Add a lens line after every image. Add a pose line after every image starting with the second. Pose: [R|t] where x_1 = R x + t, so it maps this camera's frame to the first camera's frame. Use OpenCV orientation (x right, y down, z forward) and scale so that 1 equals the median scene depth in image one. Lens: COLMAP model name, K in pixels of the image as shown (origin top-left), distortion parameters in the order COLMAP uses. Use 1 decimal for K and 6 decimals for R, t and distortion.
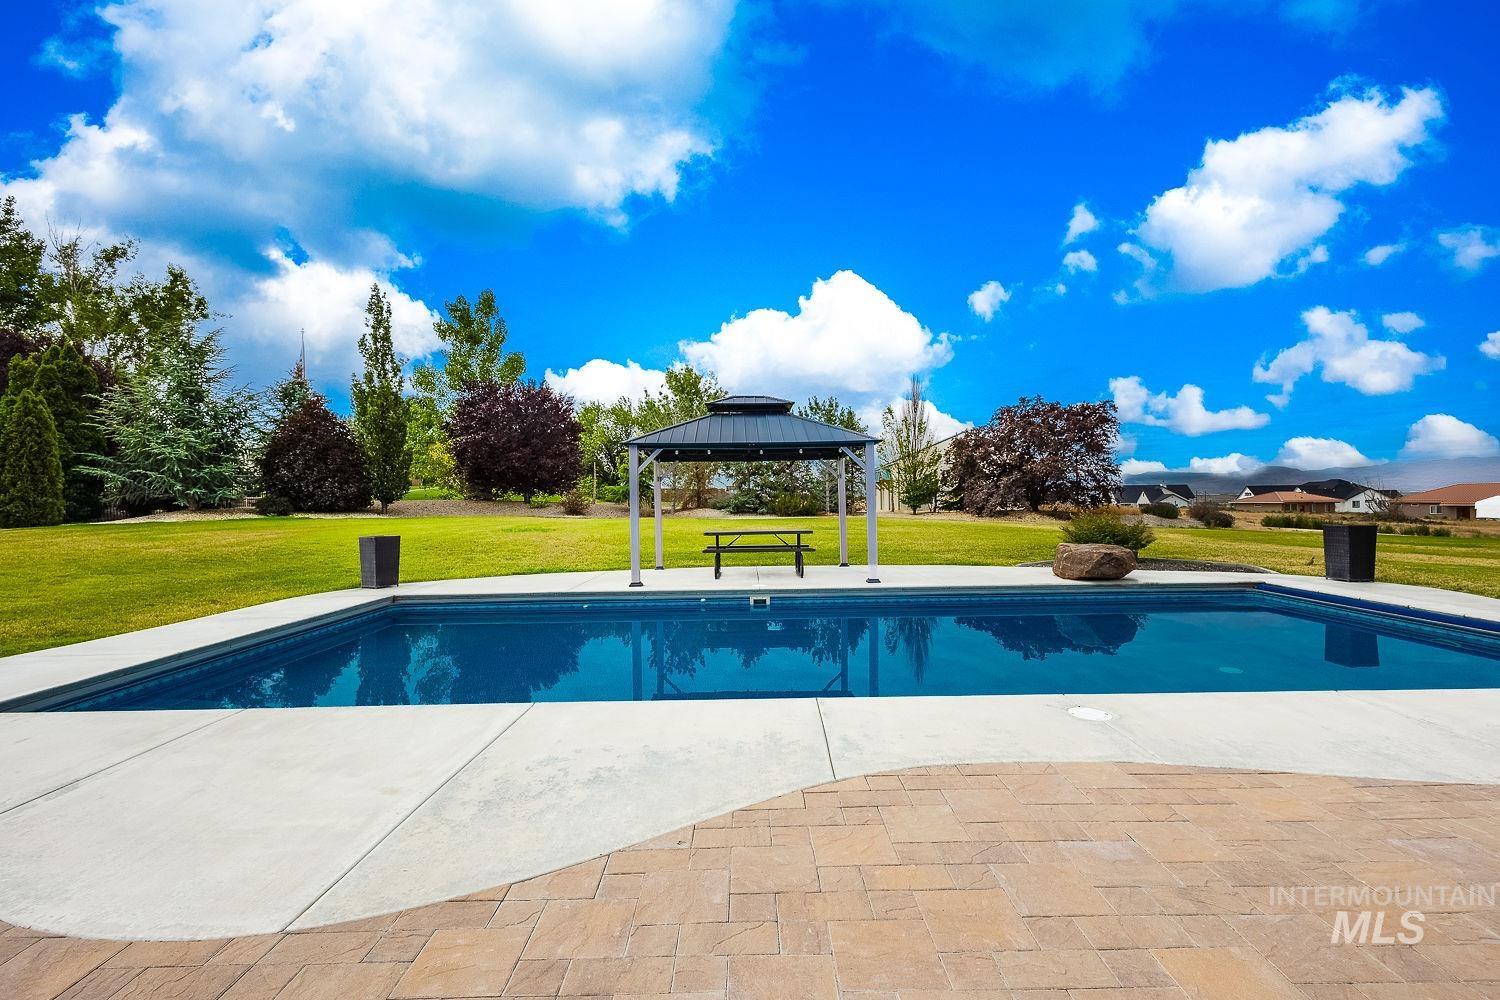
lens RADIAL K [[696.0, 0, 750.0], [0, 696.0, 500.0], [0, 0, 1]] dist [0.012176, -0.004256]
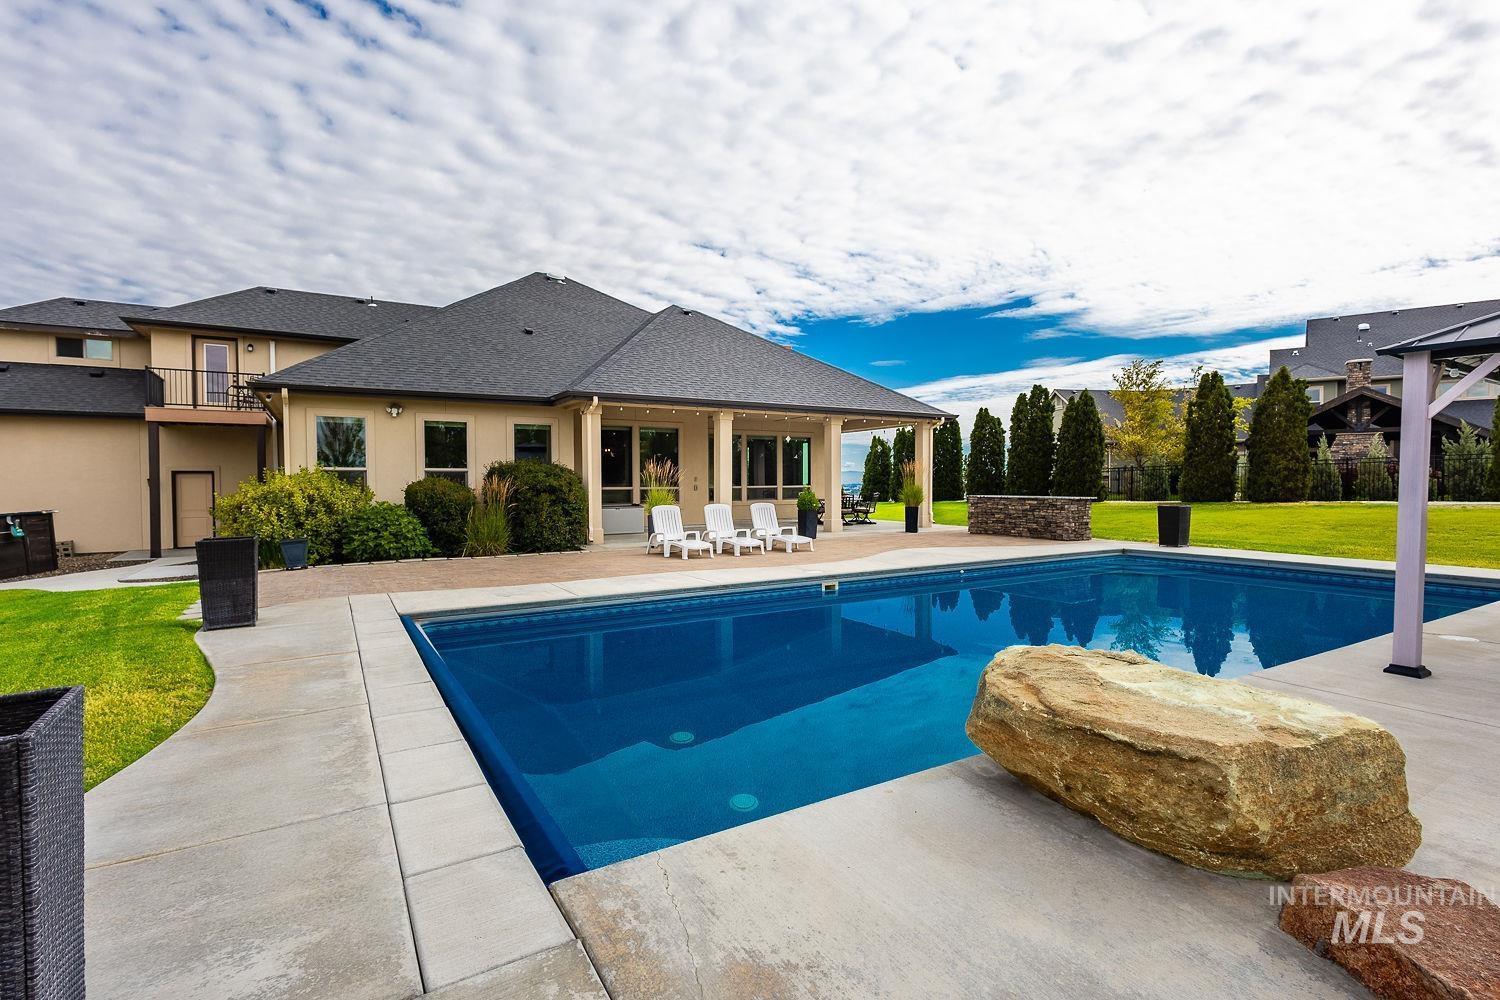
lens RADIAL K [[696.0, 0, 750.0], [0, 696.0, 500.0], [0, 0, 1]] dist [0.012176, -0.004256]
pose [[0.854890, 0.000393, 0.518810, -0.239712], [-0.013068, 0.999699, 0.020775, 0.004115], [-0.518645, -0.024540, 0.854637, 0.108470]]
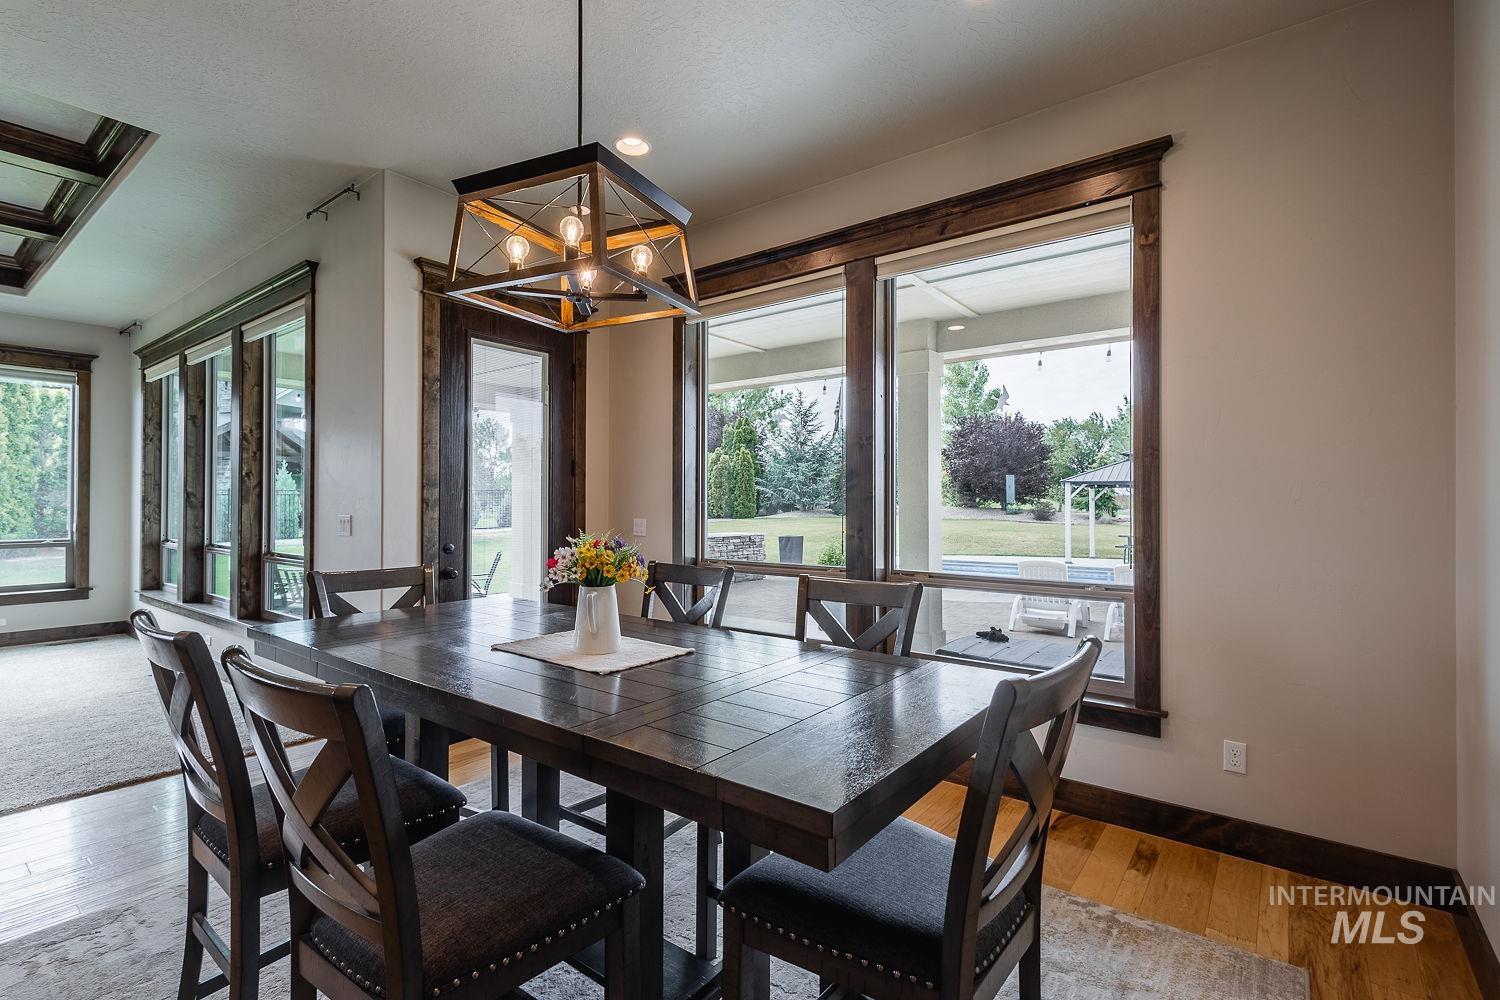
lens RADIAL K [[696.0, 0, 750.0], [0, 696.0, 500.0], [0, 0, 1]] dist [0.012176, -0.004256]
pose [[0.791768, 0.011645, -0.610711, 0.121295], [-0.014651, 0.999893, 0.000071, -0.009701], [0.610646, 0.008891, 0.791854, -0.390397]]
